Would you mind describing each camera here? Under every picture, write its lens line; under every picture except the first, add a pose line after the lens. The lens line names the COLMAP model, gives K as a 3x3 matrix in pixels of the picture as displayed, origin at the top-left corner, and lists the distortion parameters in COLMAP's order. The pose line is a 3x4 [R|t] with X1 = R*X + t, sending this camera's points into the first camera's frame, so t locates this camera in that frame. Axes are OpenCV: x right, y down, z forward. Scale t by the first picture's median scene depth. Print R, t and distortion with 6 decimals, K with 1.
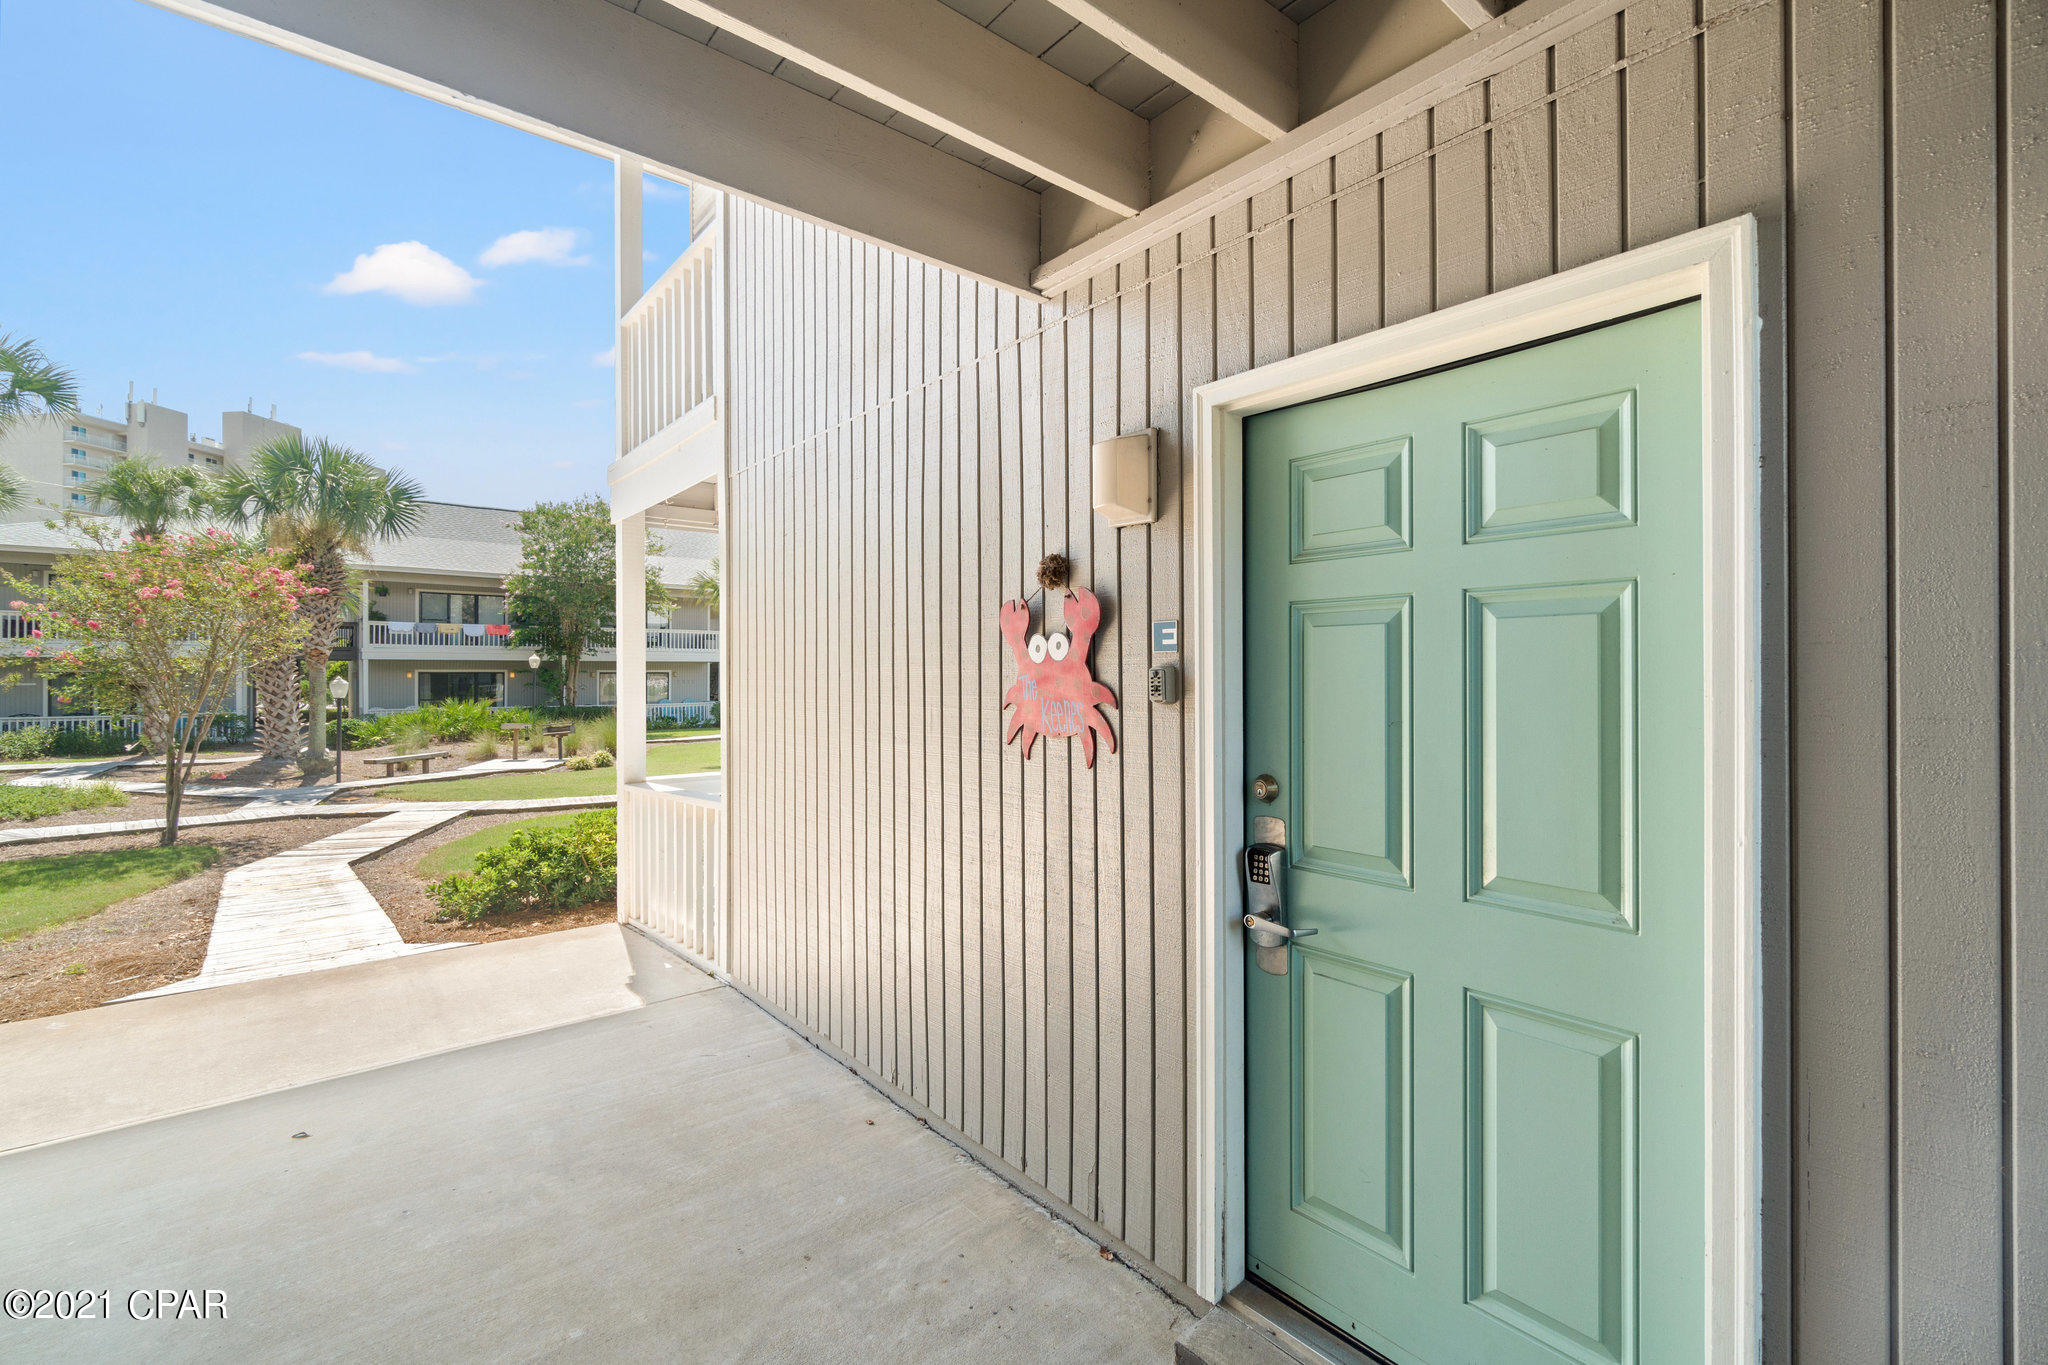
lens RADIAL K [[888.1, 0, 1024.0], [0, 888.1, 682.5], [0, 0, 1]] dist [-0.008578, -0.000074]
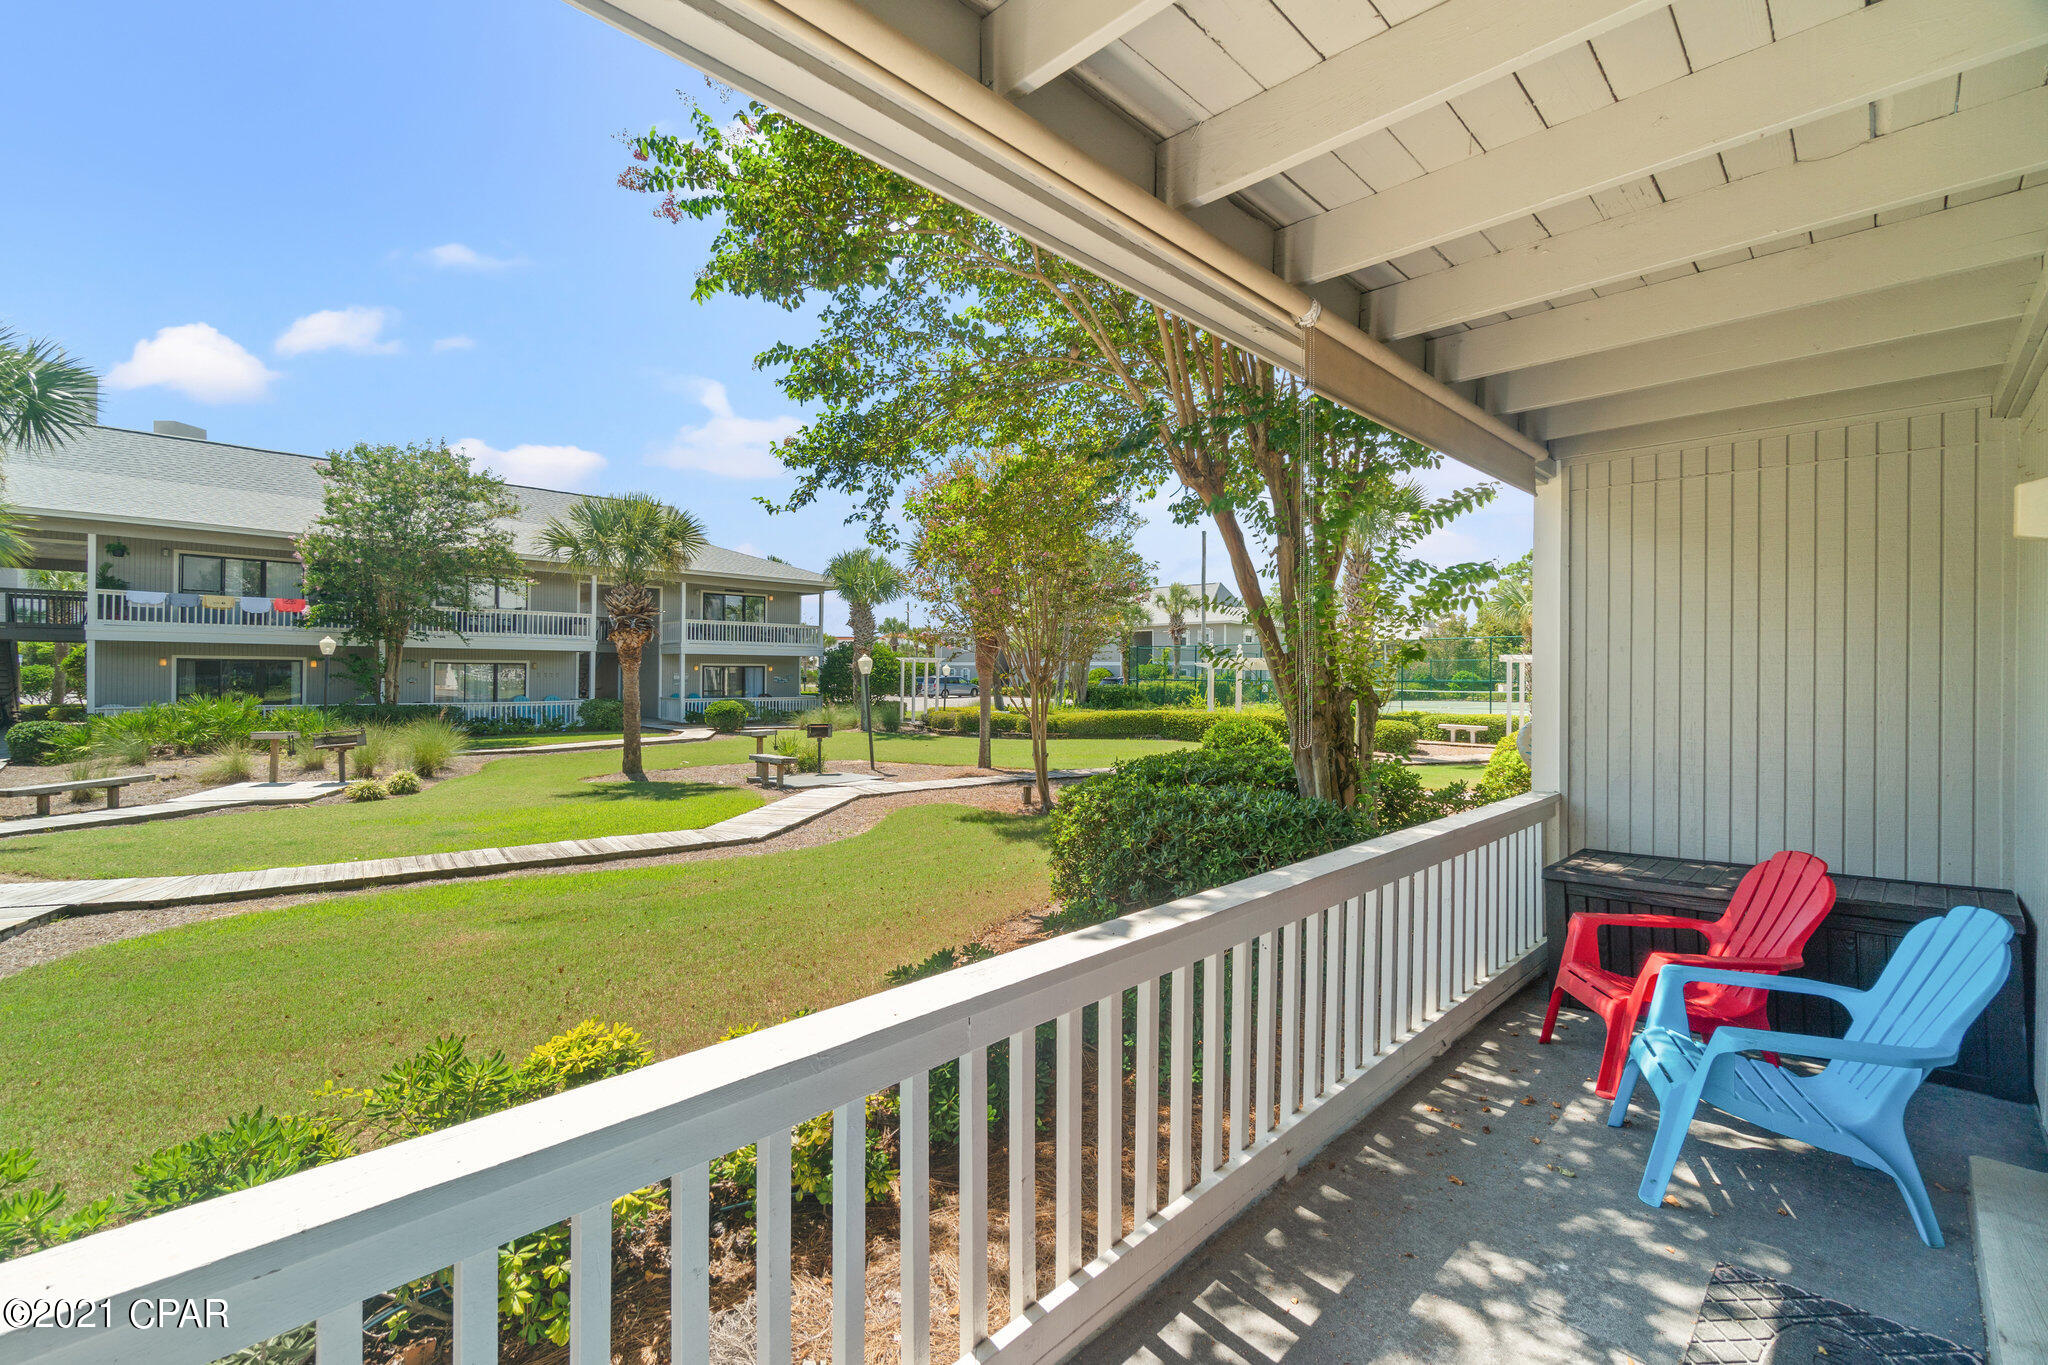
lens RADIAL K [[891.0, 0, 1024.5], [0, 891.0, 677.0], [0, 0, 1]] dist [-0.000940, -0.000262]
pose [[0.993691, 0.011947, 0.111518, -0.041475], [-0.011498, 0.999923, -0.004661, -0.000444], [-0.111565, 0.003349, 0.993752, 0.156319]]
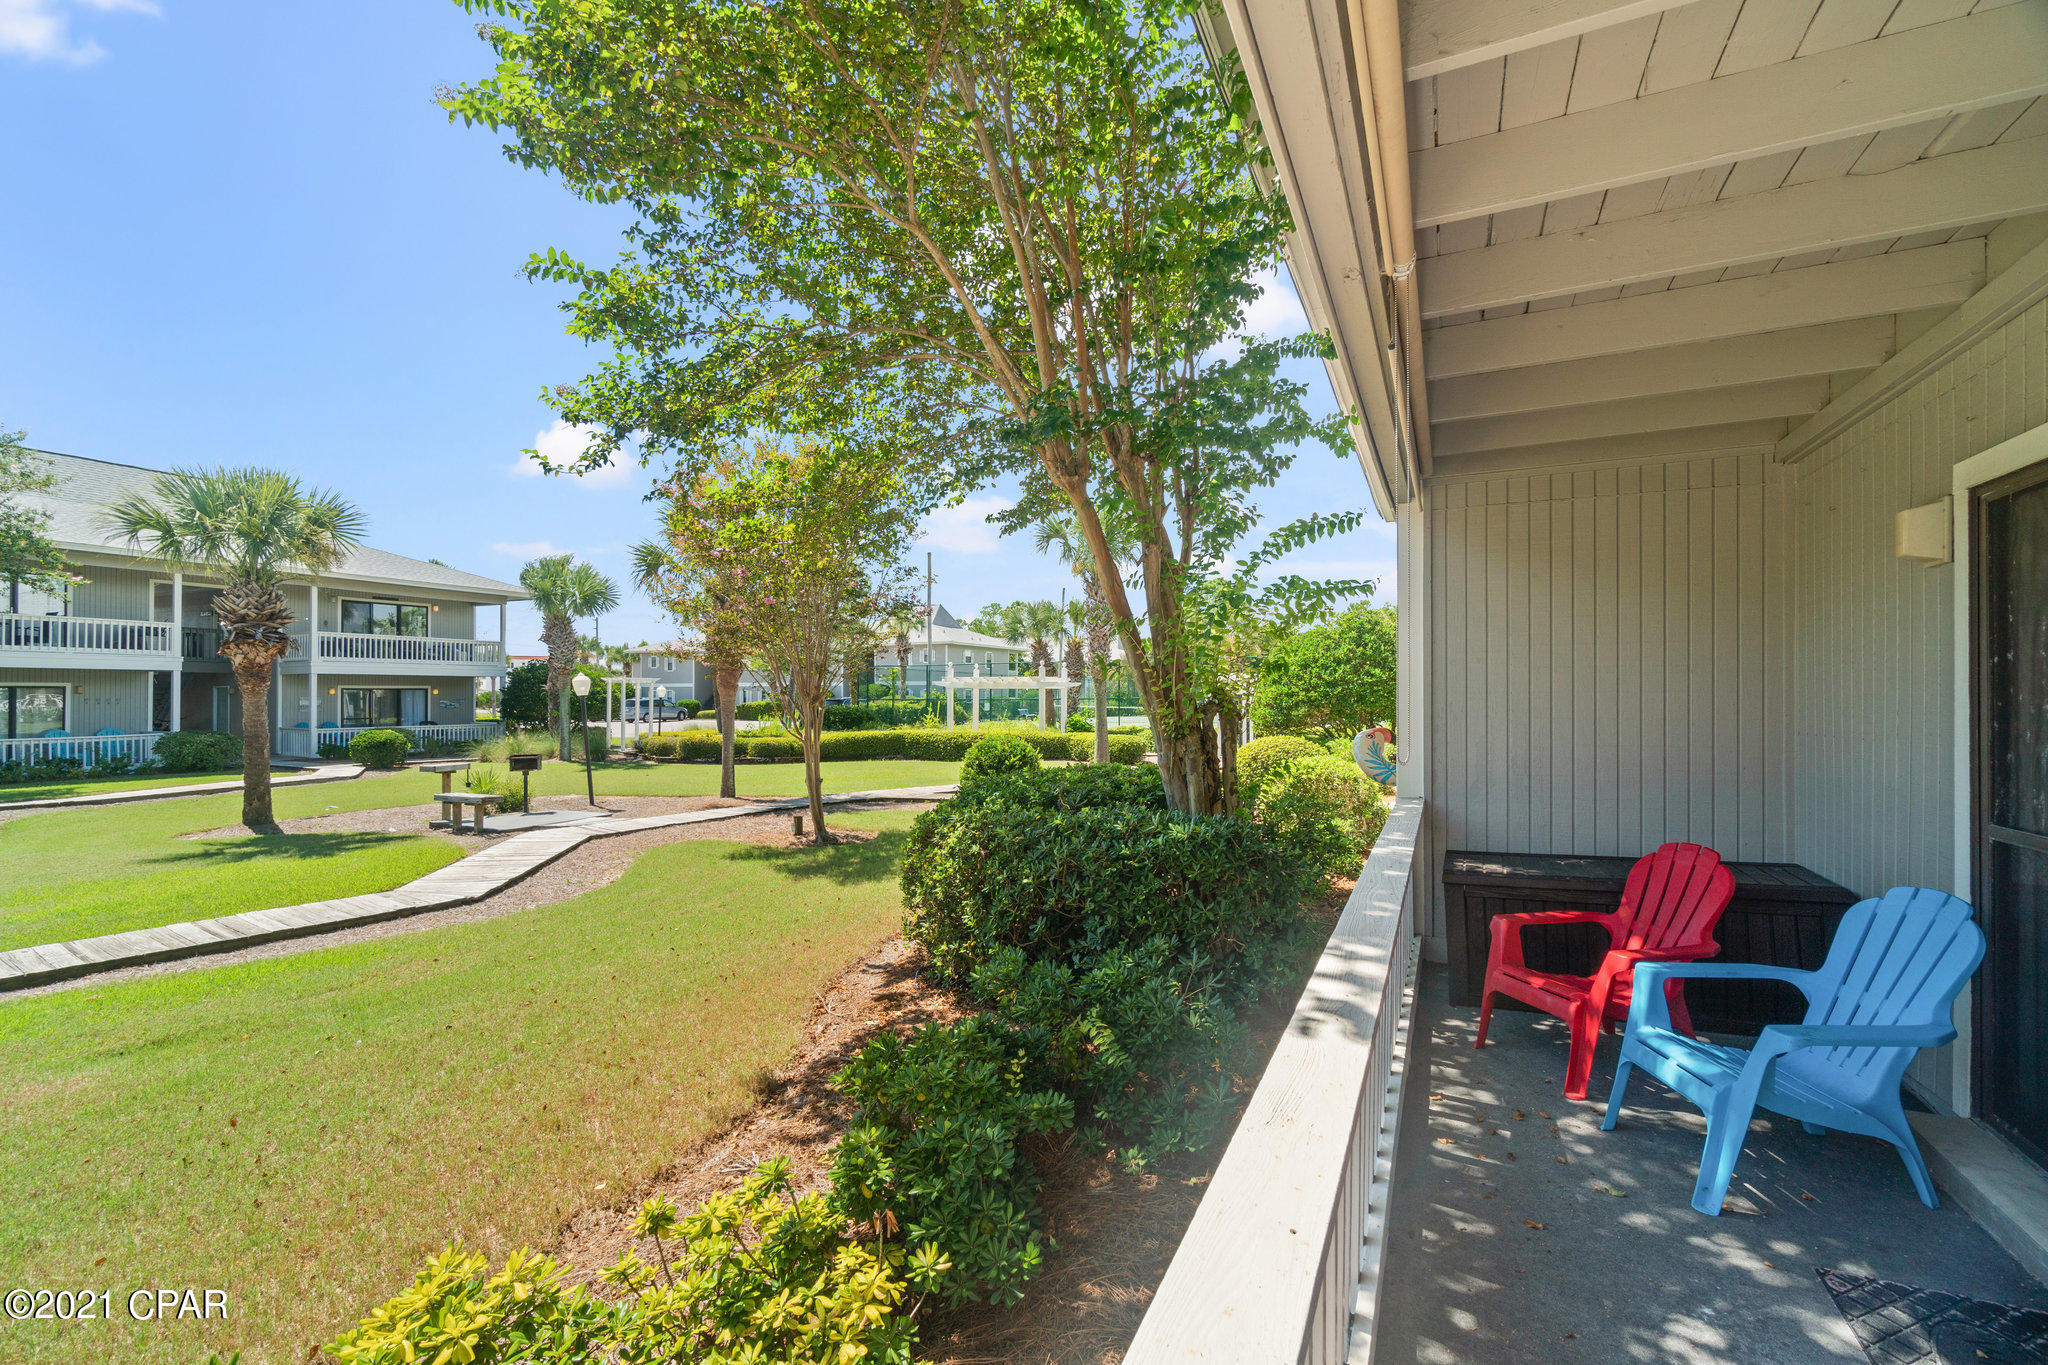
lens RADIAL K [[880.9, 0, 1027.6], [0, 880.9, 700.9], [0, 0, 1]] dist [-0.001797, 0.000538]
pose [[0.904419, 0.001311, 0.426643, -0.064275], [0.000070, 0.999995, -0.003219, 0.000653], [-0.426645, 0.002941, 0.904415, 0.185353]]
